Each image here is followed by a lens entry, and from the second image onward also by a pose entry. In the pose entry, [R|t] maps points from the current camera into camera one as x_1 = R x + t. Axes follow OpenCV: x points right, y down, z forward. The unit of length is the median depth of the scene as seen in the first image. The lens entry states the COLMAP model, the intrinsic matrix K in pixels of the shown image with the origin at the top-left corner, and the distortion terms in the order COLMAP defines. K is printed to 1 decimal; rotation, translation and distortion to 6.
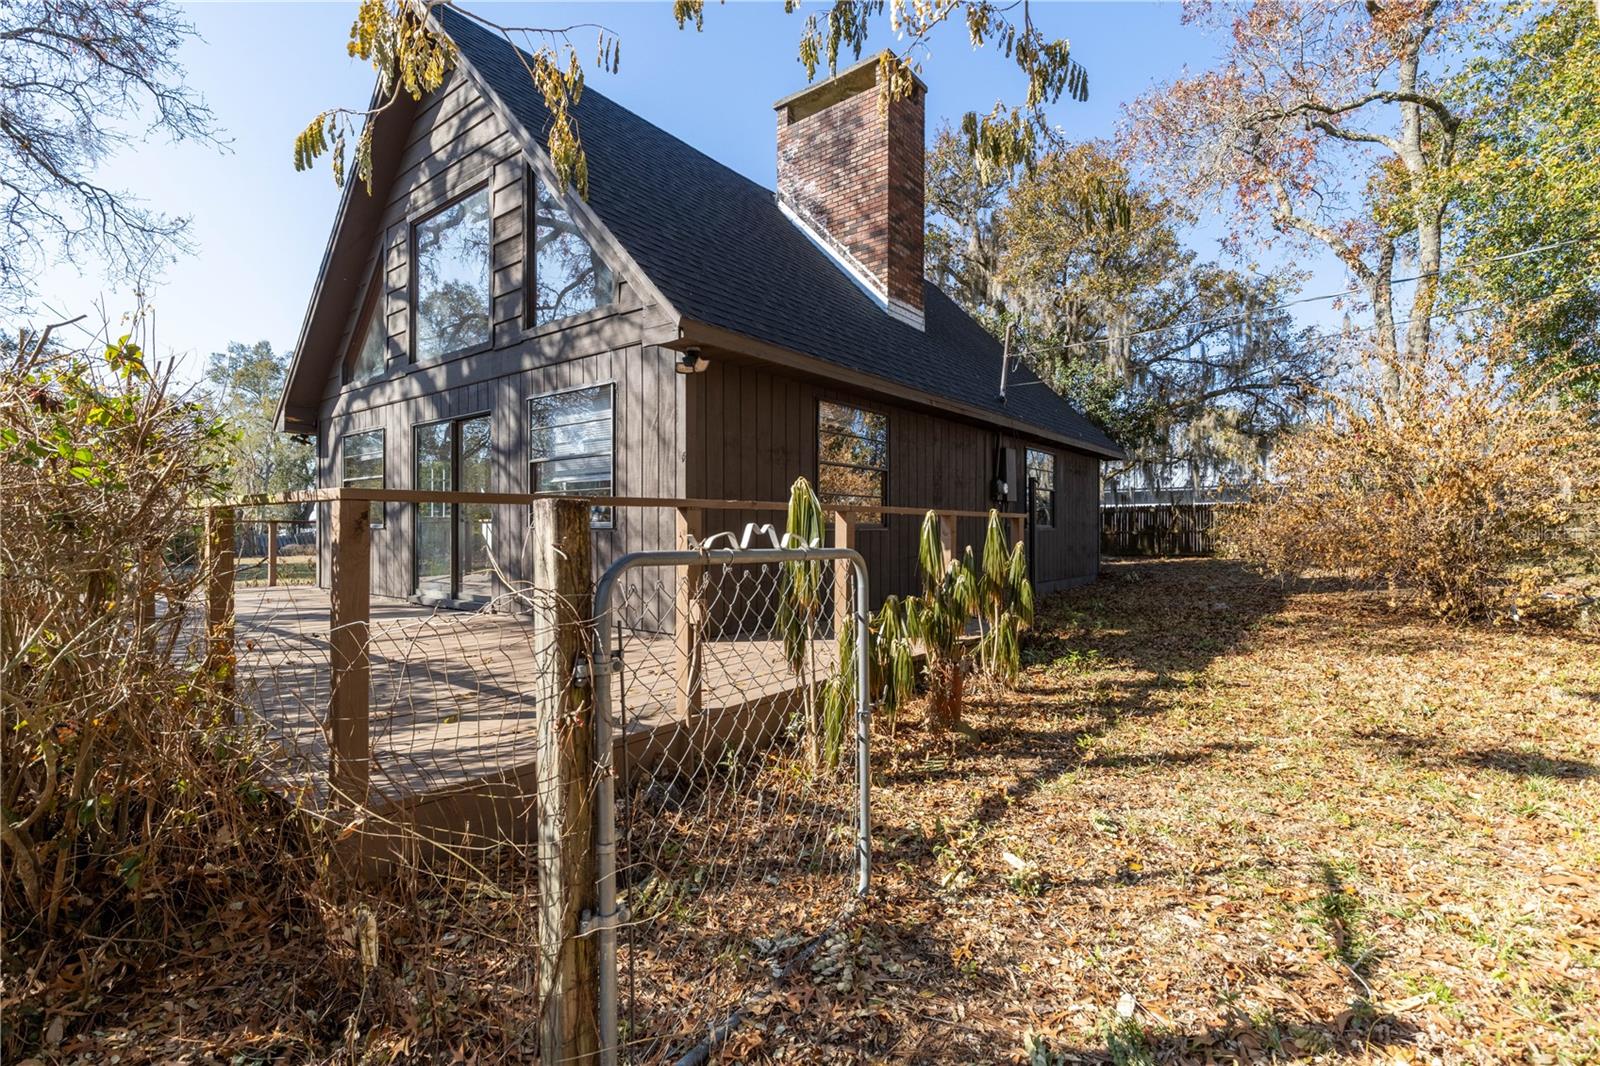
lens RADIAL K [[721.3, 0, 801.4], [0, 721.3, 533.0], [0, 0, 1]] dist [0.002607, -0.000296]
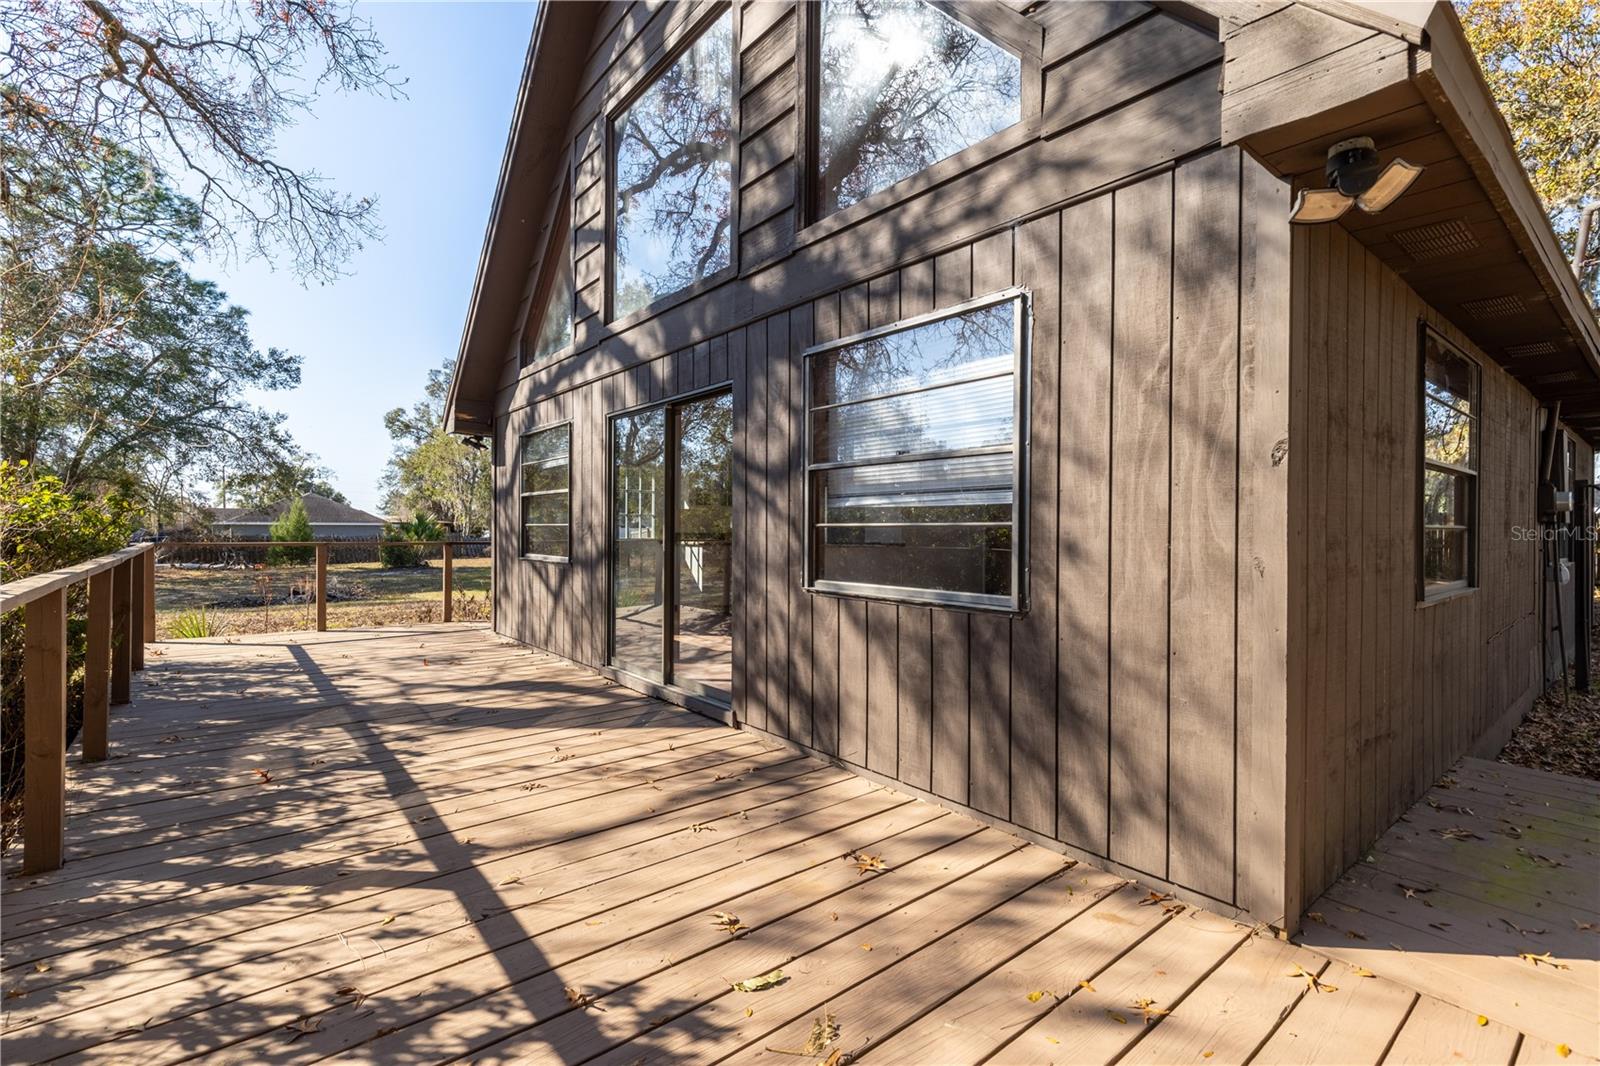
lens RADIAL K [[721.3, 0, 796.5], [0, 721.3, 530.6], [0, 0, 1]] dist [0.002607, -0.000296]
pose [[0.975192, 0.003945, -0.221326, -0.175840], [-0.004478, 0.999988, -0.001906, -0.033460], [0.221316, 0.002850, 0.975198, 0.308107]]
